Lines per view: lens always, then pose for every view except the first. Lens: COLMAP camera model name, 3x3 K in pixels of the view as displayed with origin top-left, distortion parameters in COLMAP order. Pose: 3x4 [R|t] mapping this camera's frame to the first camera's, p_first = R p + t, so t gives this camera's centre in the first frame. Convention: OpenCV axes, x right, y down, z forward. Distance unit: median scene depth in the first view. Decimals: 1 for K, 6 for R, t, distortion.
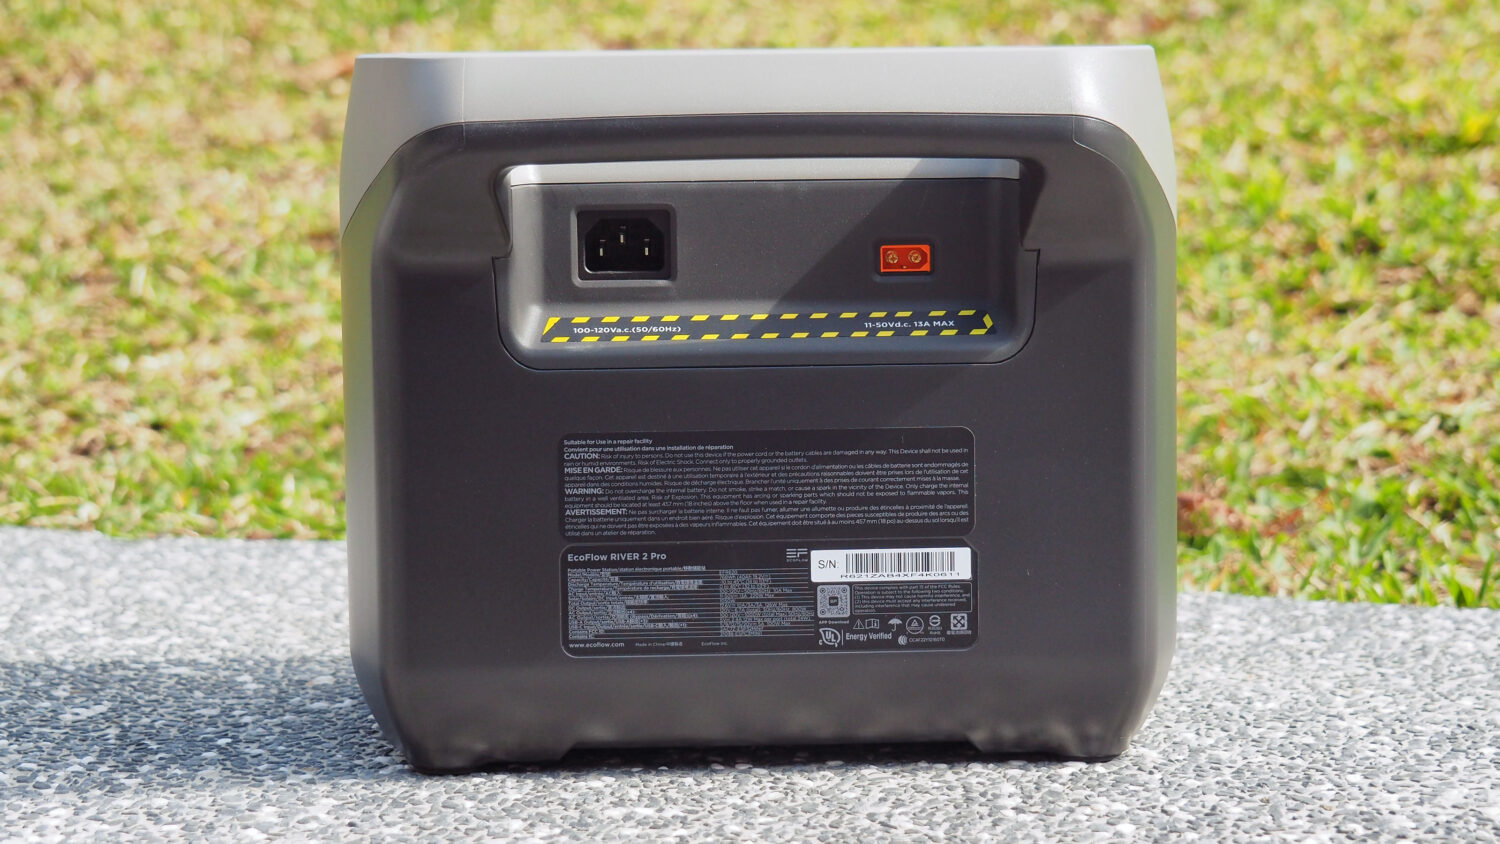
lens RADIAL K [[3700.0, 0, 750.0], [0, 3700.0, 422.0], [0, 0, 1]] dist [0.016019, -0.071303]
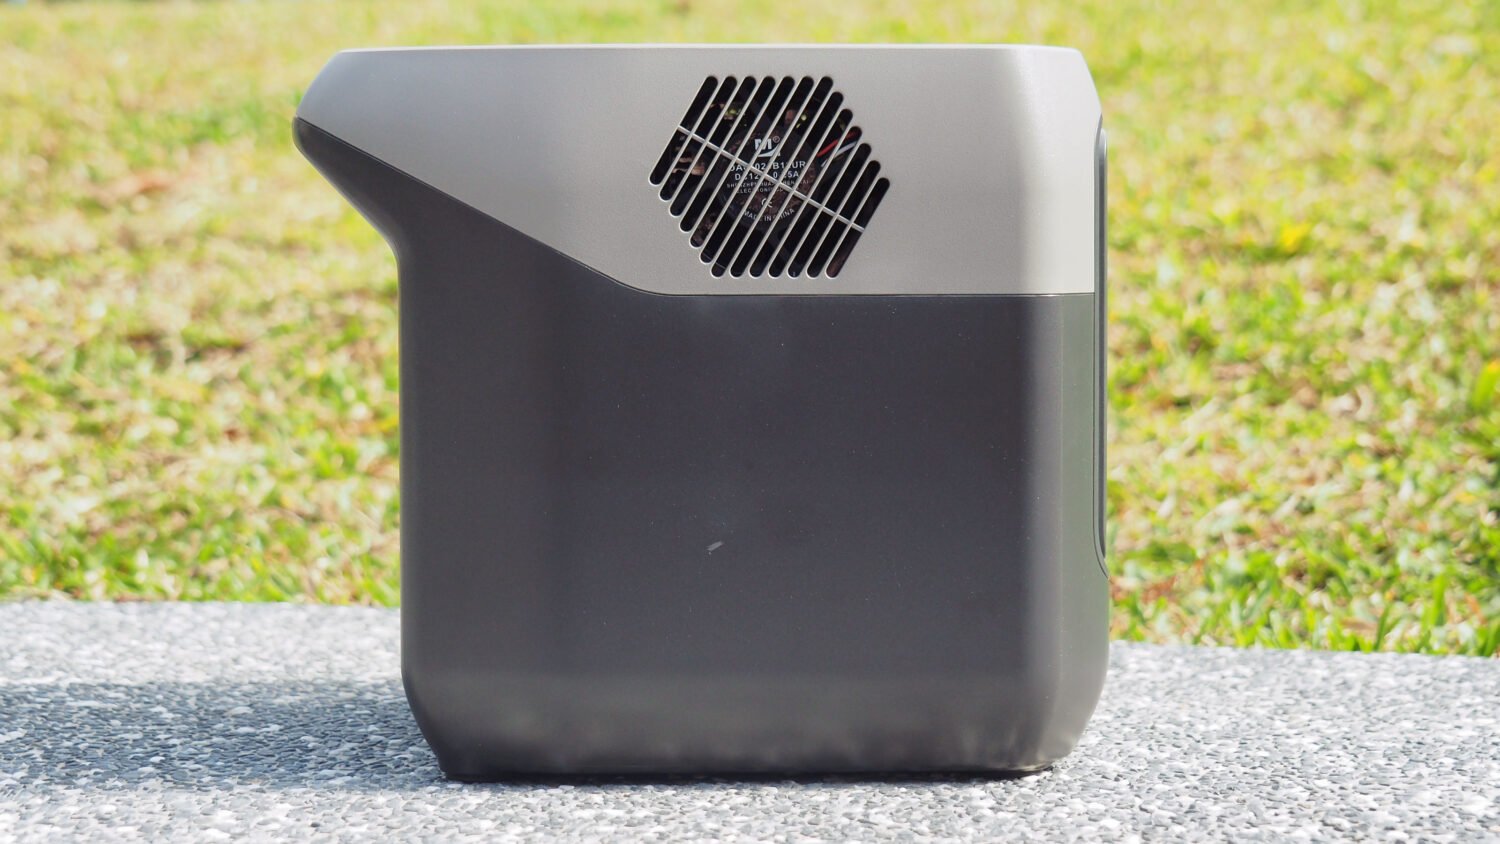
lens RADIAL K [[3673.3, 0, 750.0], [0, 3673.3, 422.0], [0, 0, 1]] dist [0.016710, -0.034687]
pose [[0.997354, 0.006634, 0.072390, -0.054607], [-0.003228, 0.998887, -0.047065, 0.040838], [-0.072621, 0.046707, 0.996265, 0.021221]]
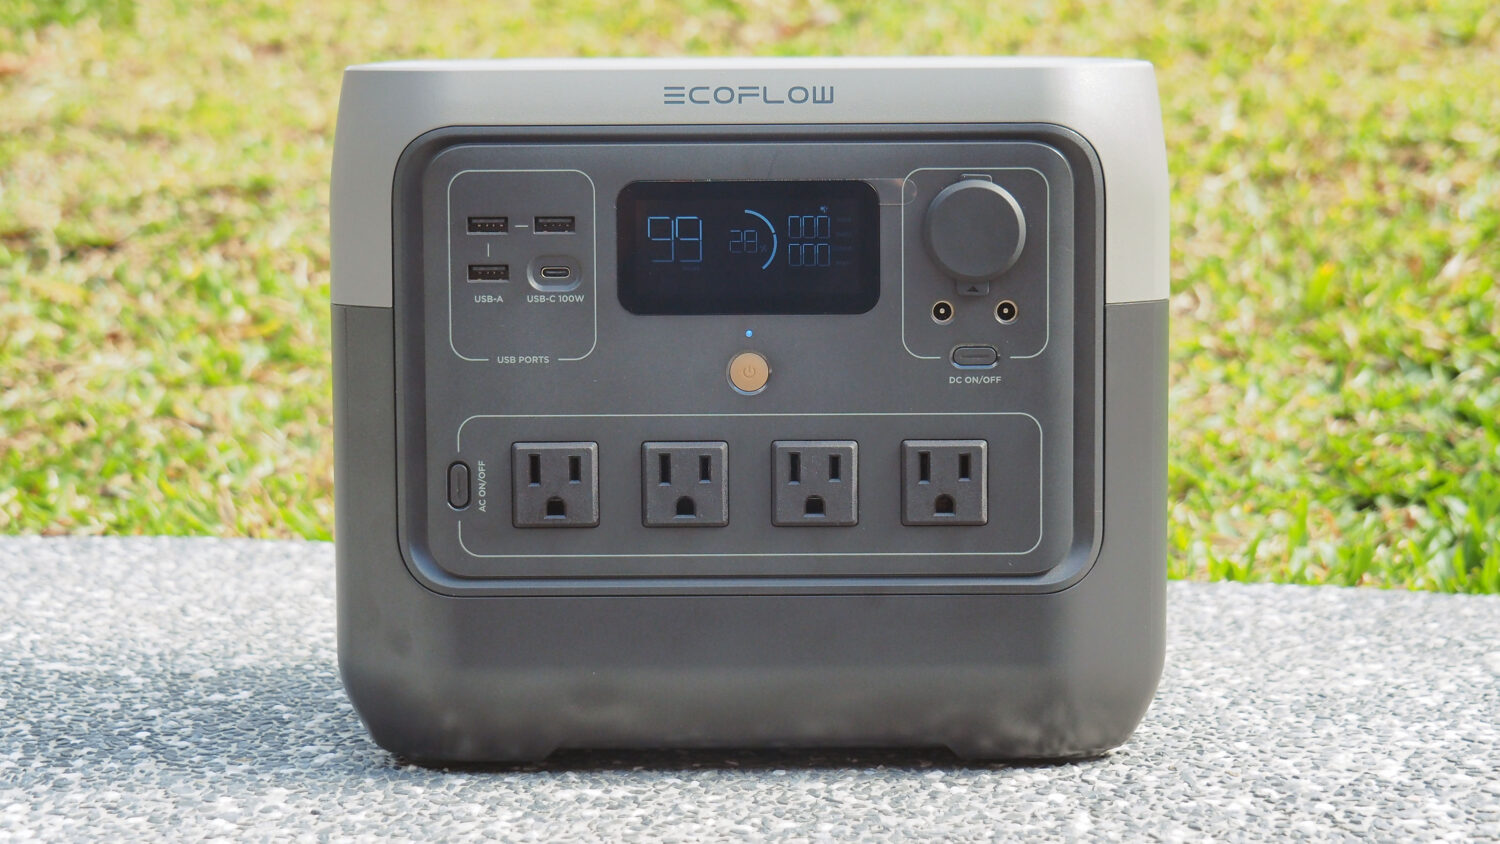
lens RADIAL K [[3558.1, 0, 750.0], [0, 3558.1, 422.0], [0, 0, 1]] dist [0.035448, -0.233401]
pose [[0.991287, -0.010860, 0.131270, -0.099090], [0.010312, 0.999935, 0.004849, -0.003532], [-0.131314, -0.003453, 0.991335, -0.003130]]
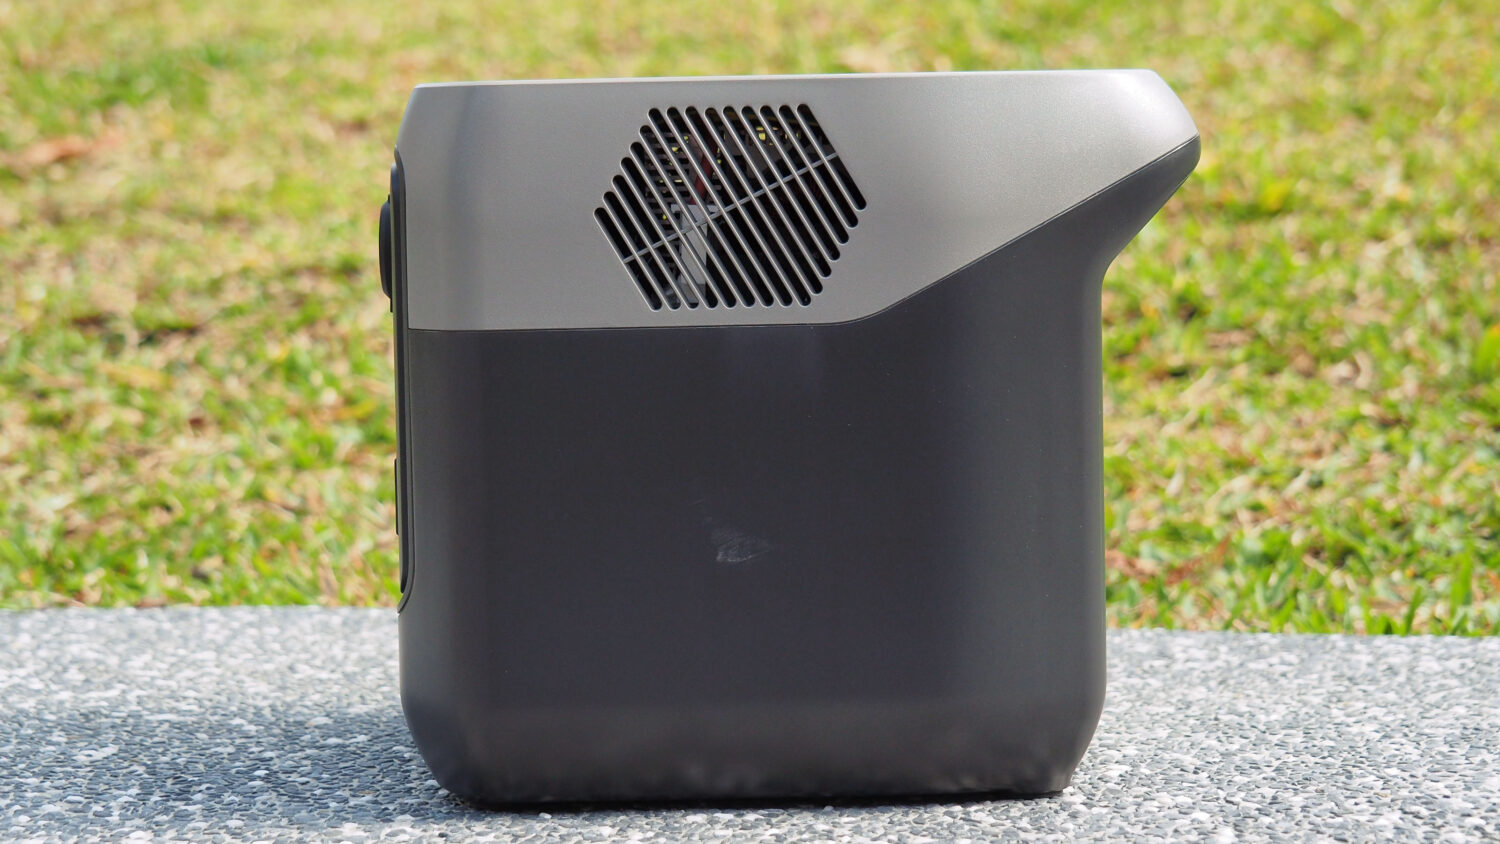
lens RADIAL K [[3987.3, 0, 750.0], [0, 3987.3, 422.0], [0, 0, 1]] dist [0.024381, -0.211578]
pose [[0.994771, -0.014889, 0.101038, -0.112814], [0.018232, 0.999314, -0.032244, 0.027287], [-0.100488, 0.033918, 0.994360, -0.087538]]
